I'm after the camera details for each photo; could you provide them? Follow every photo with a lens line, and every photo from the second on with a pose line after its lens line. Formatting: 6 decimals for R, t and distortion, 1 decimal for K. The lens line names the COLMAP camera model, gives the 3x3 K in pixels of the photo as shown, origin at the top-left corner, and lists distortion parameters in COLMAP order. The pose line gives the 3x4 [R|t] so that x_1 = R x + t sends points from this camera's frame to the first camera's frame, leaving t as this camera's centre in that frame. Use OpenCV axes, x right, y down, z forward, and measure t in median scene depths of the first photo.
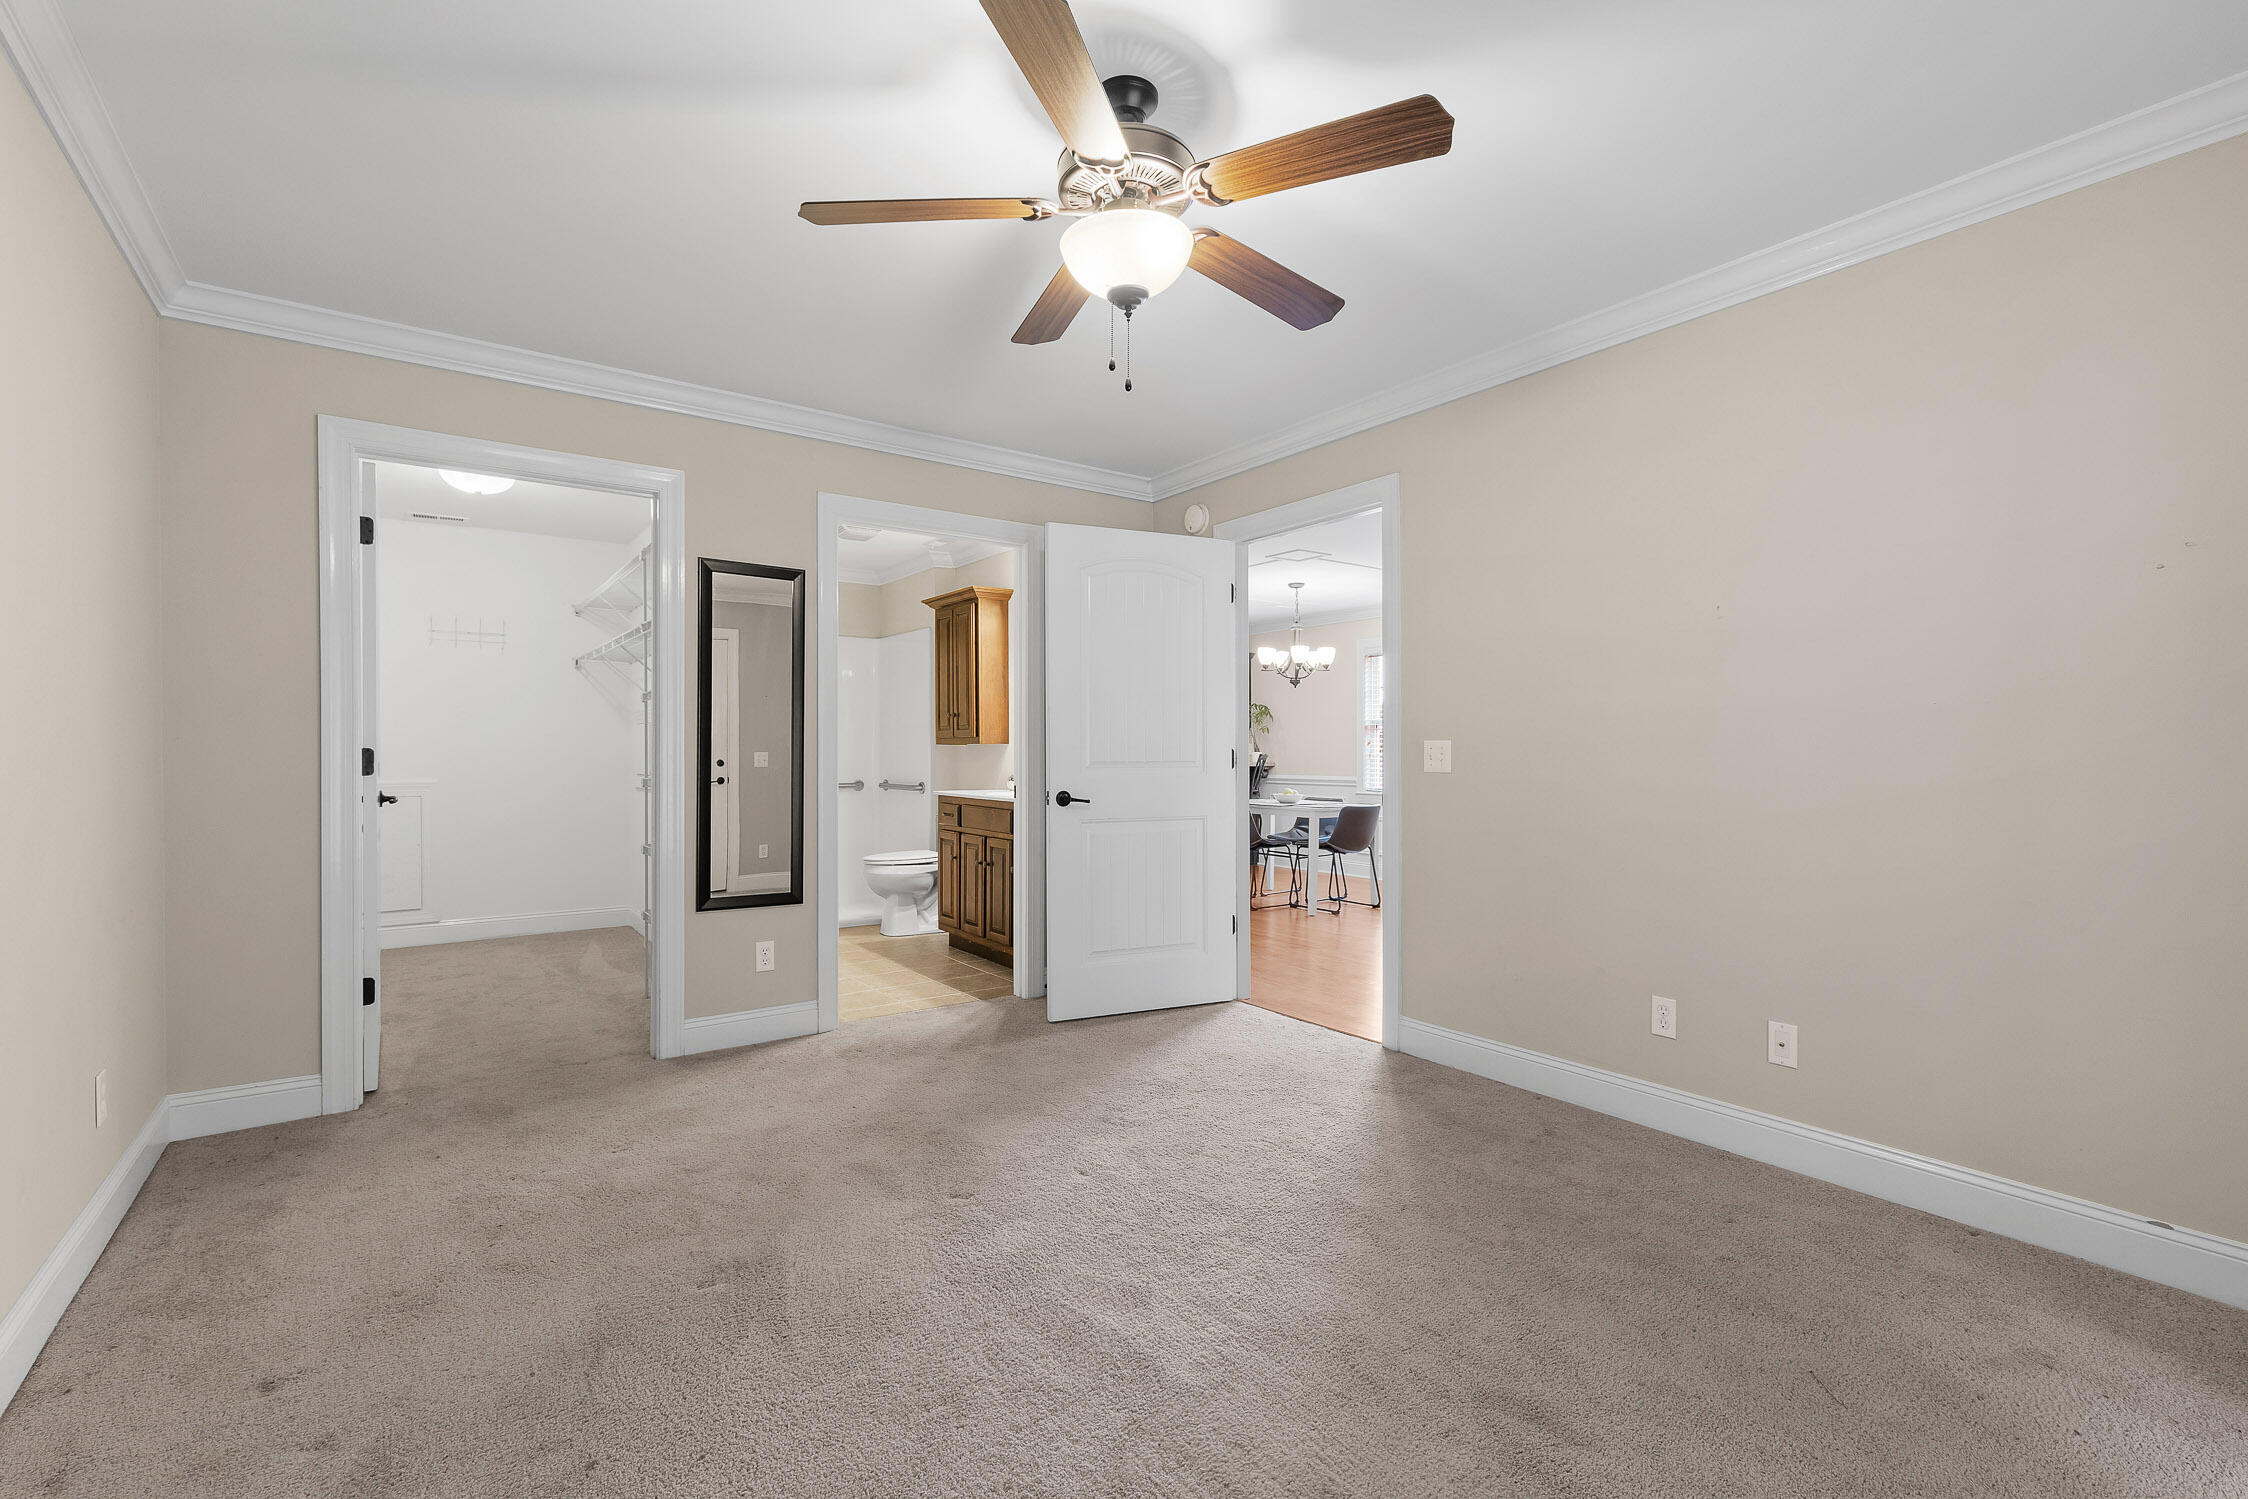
lens RADIAL K [[1017.5, 0, 1123.4], [0, 1017.5, 755.2], [0, 0, 1]] dist [0.007759, -0.001169]
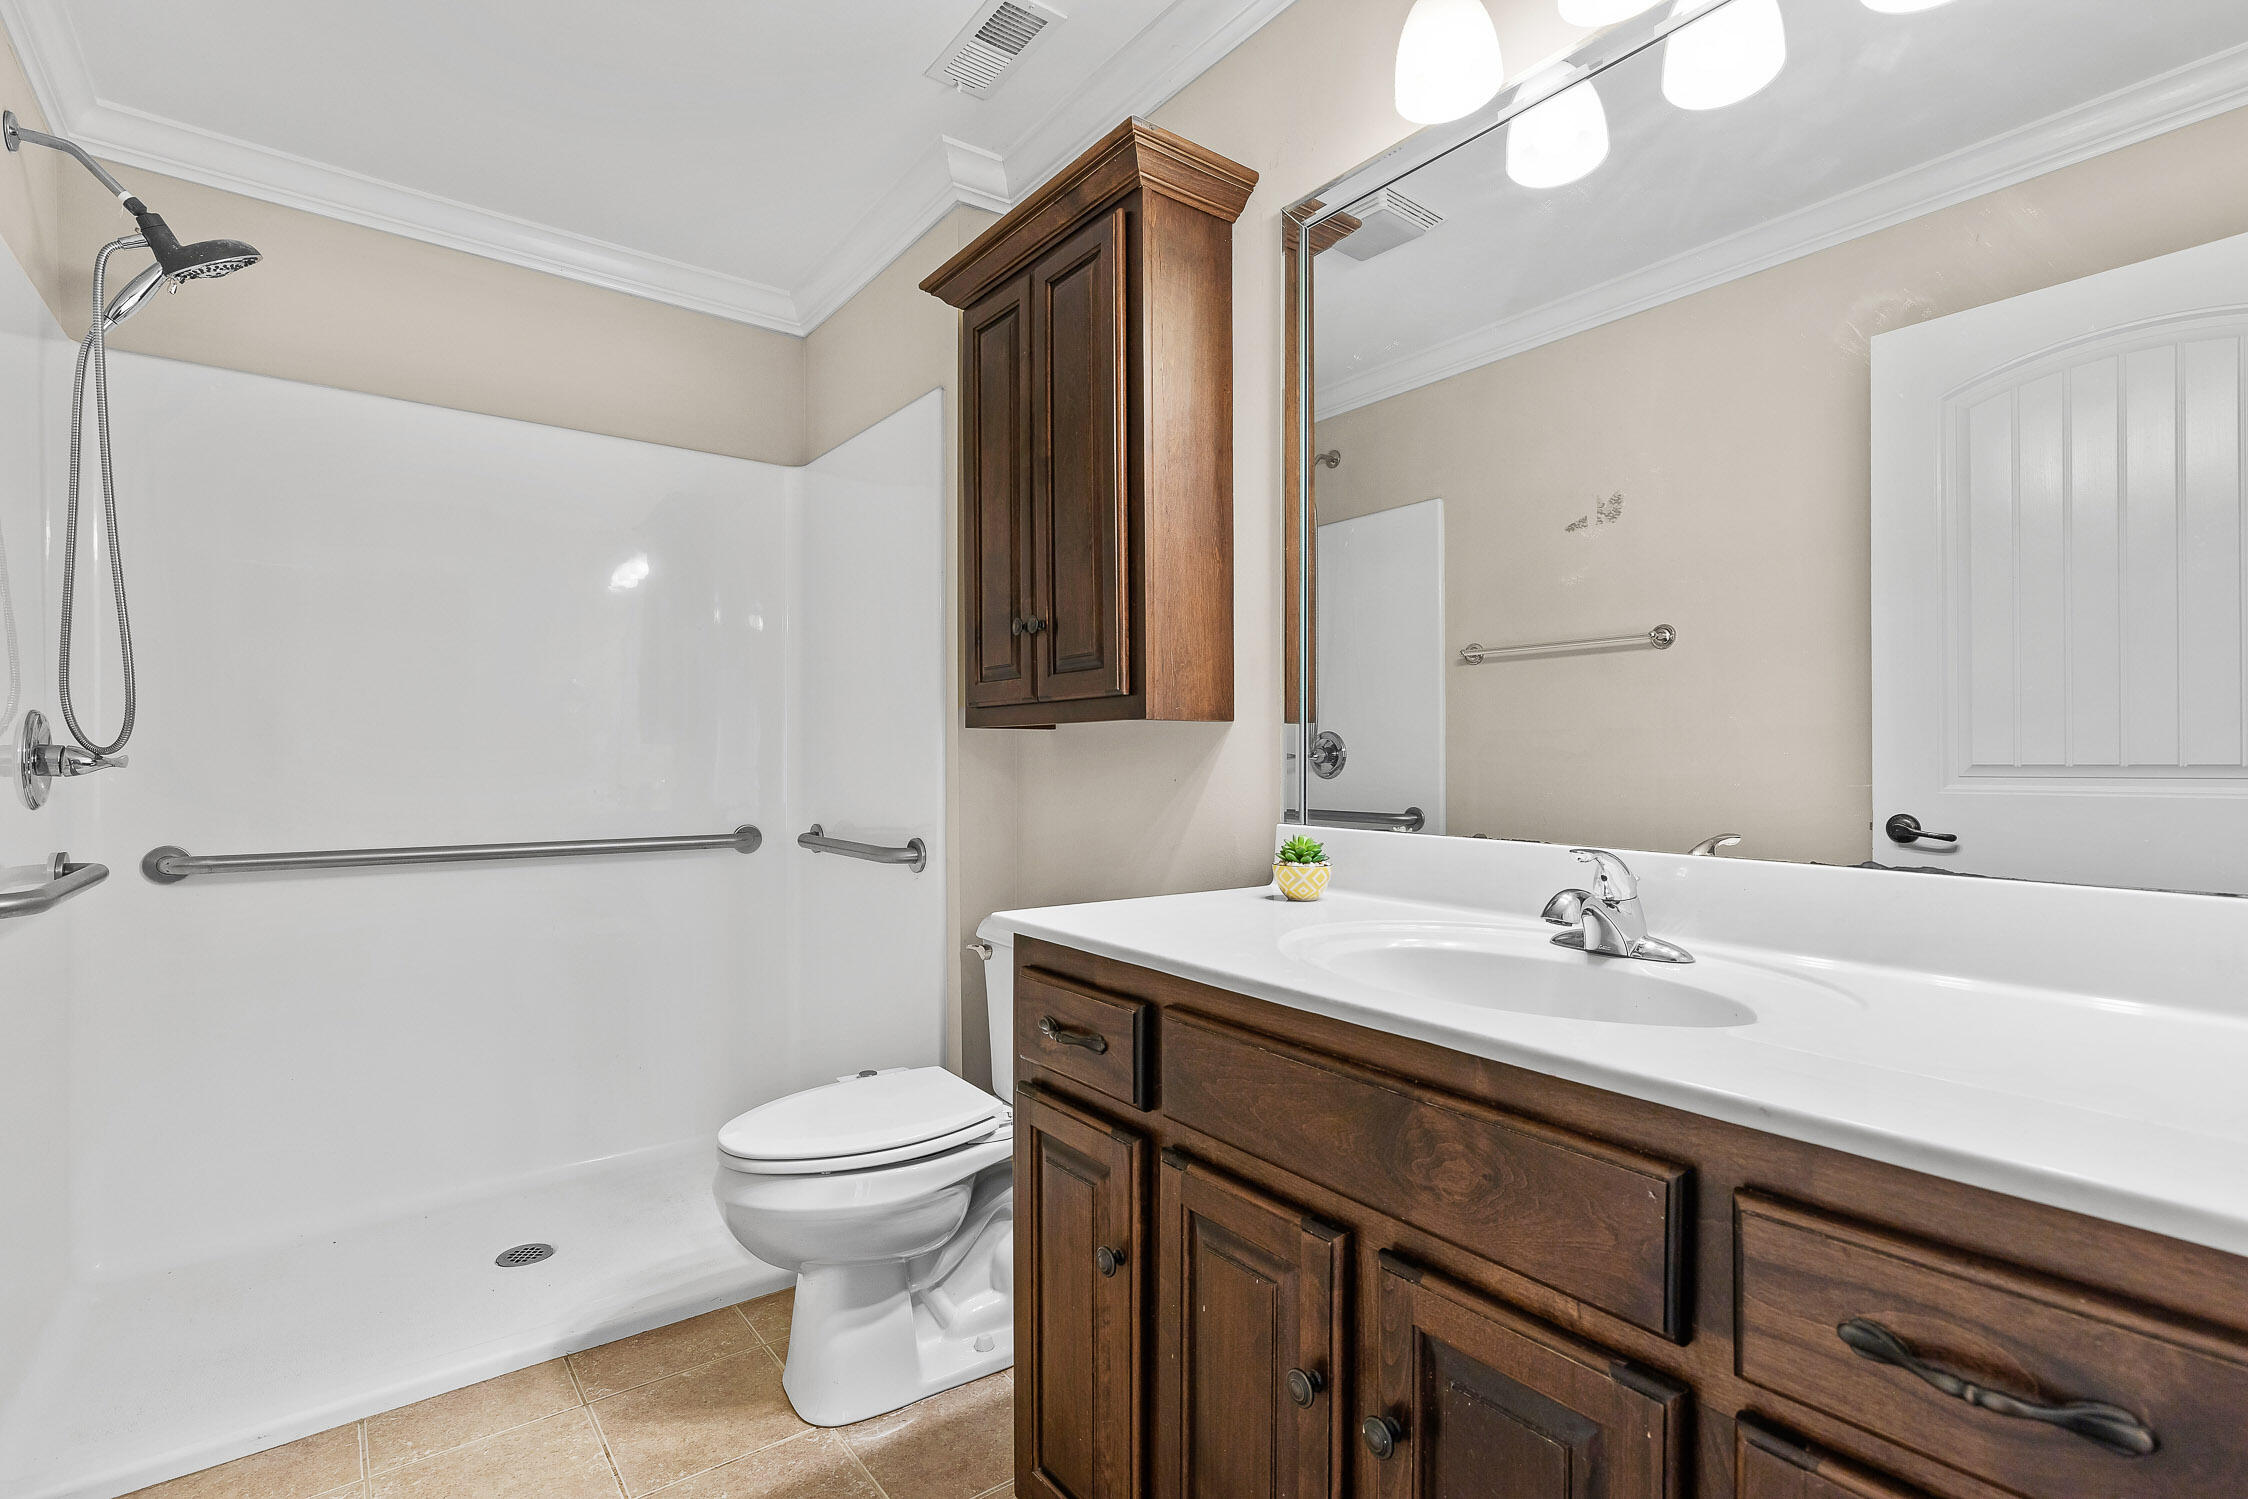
lens RADIAL K [[1068.5, 0, 1130.0], [0, 1068.5, 762.5], [0, 0, 1]] dist [0.000897, 0.000012]
pose [[0.999391, -0.000981, 0.034876, -0.148320], [0.000982, 1.000000, -0.000014, 0.000519], [-0.034876, 0.000049, 0.999392, 0.679936]]
